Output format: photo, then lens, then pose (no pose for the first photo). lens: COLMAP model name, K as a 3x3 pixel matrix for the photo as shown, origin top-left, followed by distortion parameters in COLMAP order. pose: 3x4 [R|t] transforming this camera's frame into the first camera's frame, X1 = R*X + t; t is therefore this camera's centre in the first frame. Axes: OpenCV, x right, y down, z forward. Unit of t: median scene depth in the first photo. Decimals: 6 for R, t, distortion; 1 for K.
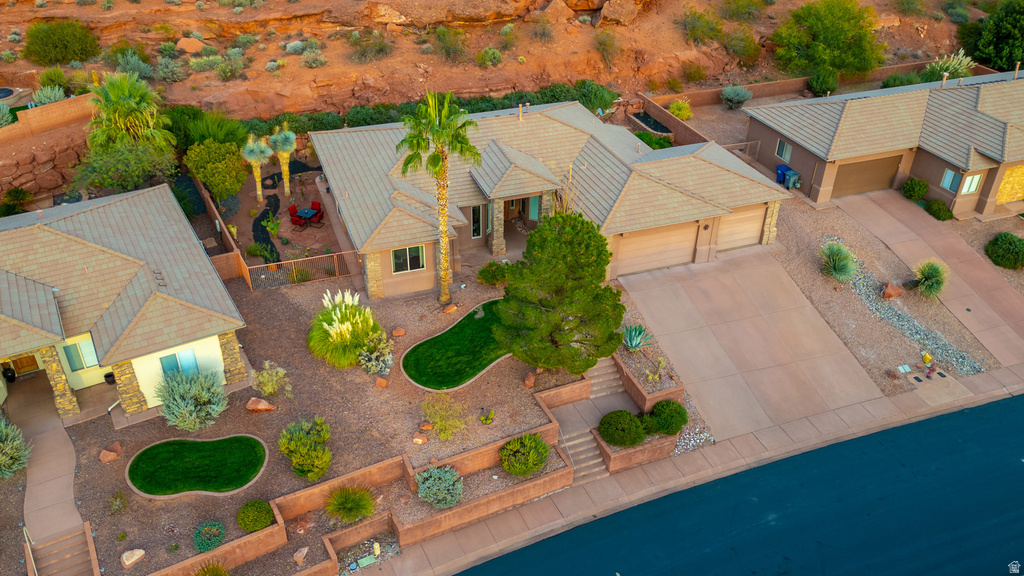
lens RADIAL K [[811.9, 0, 486.9], [0, 811.9, 292.4], [0, 0, 1]] dist [0.081662, -0.090475]
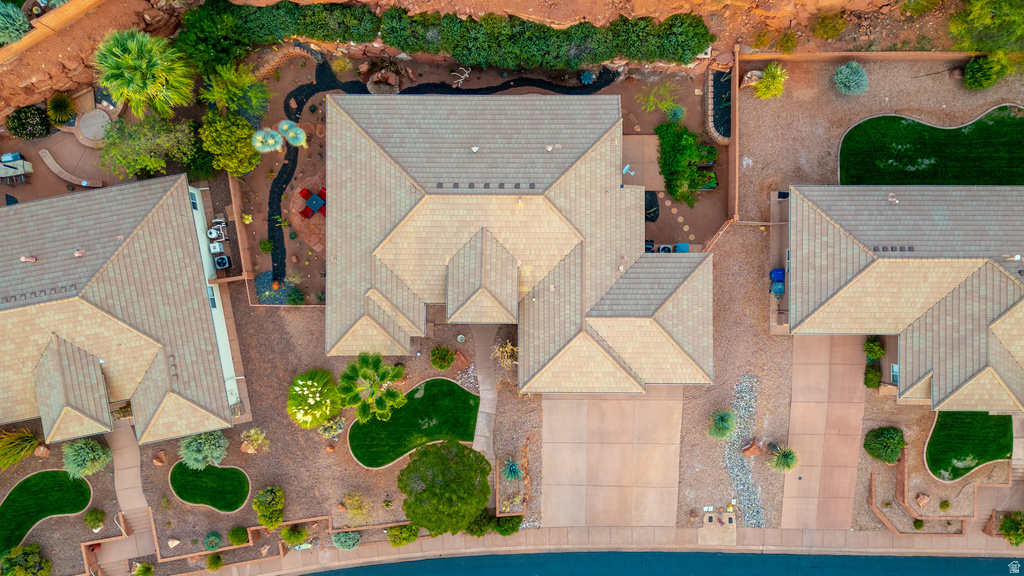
lens RADIAL K [[716.4, 0, 512.0], [0, 716.4, 288.0], [0, 0, 1]] dist [0.083239, -0.086271]
pose [[0.946650, 0.322174, -0.007667, 0.085485], [-0.173350, 0.529127, 0.830647, -1.045289], [0.271670, -0.785003, 0.556746, 0.522403]]
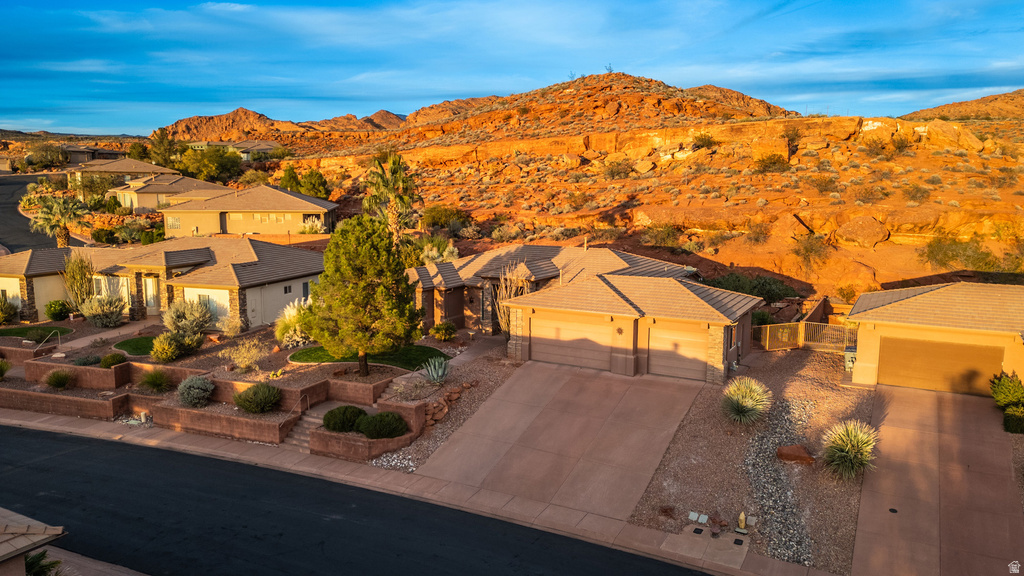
lens RADIAL K [[716.4, 0, 512.0], [0, 716.4, 288.0], [0, 0, 1]] dist [0.083239, -0.086271]
pose [[0.674362, 0.107273, -0.730568, 0.829101], [-0.408512, 0.878386, -0.248106, 0.138918], [0.615105, 0.465758, 0.636172, 0.406095]]
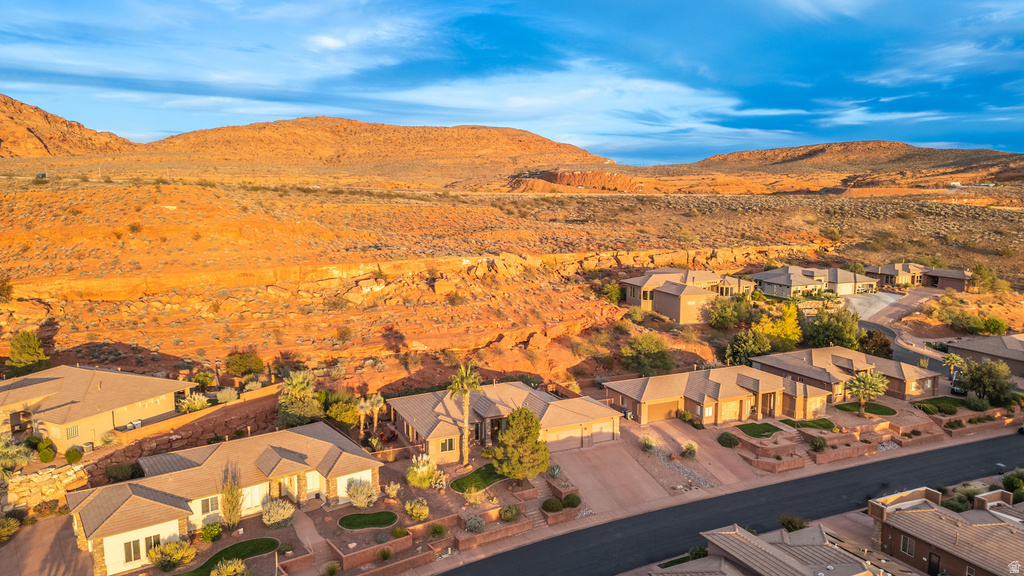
lens RADIAL K [[716.4, 0, 512.0], [0, 716.4, 288.0], [0, 0, 1]] dist [0.083239, -0.086271]
pose [[0.993726, -0.014595, 0.110883, -0.133756], [0.060507, 0.903980, -0.423272, 0.395395], [-0.094058, 0.427326, 0.899192, -0.882854]]
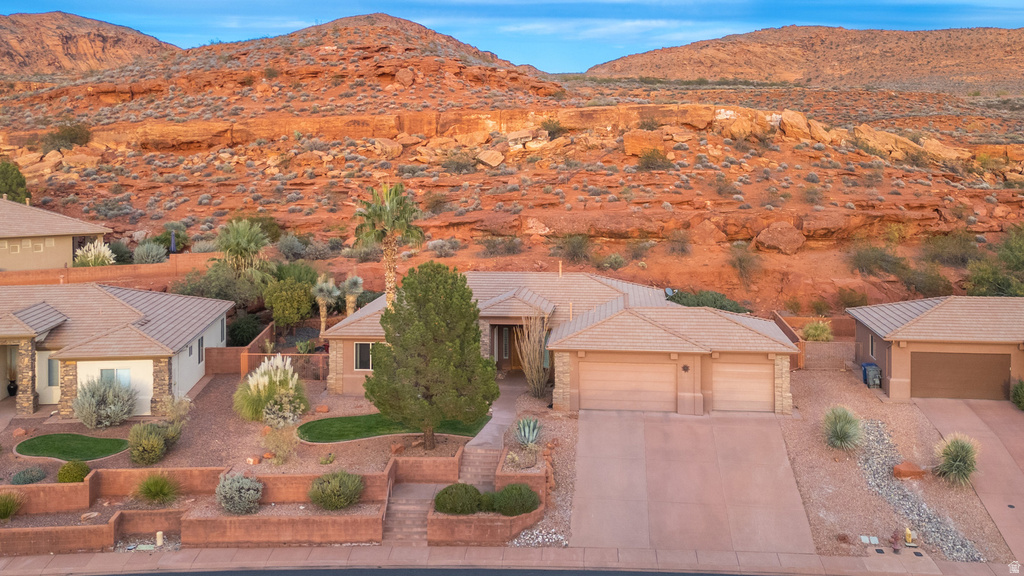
lens RADIAL K [[1029.4, 0, 512.1], [0, 1029.4, 180.1], [0, 0, 1]] dist [0.116572, -0.174339]
pose [[0.908773, 0.012470, -0.417104, 0.603036], [-0.226443, 0.854321, -0.467824, 0.337488], [0.350507, 0.519597, 0.779207, -0.057545]]
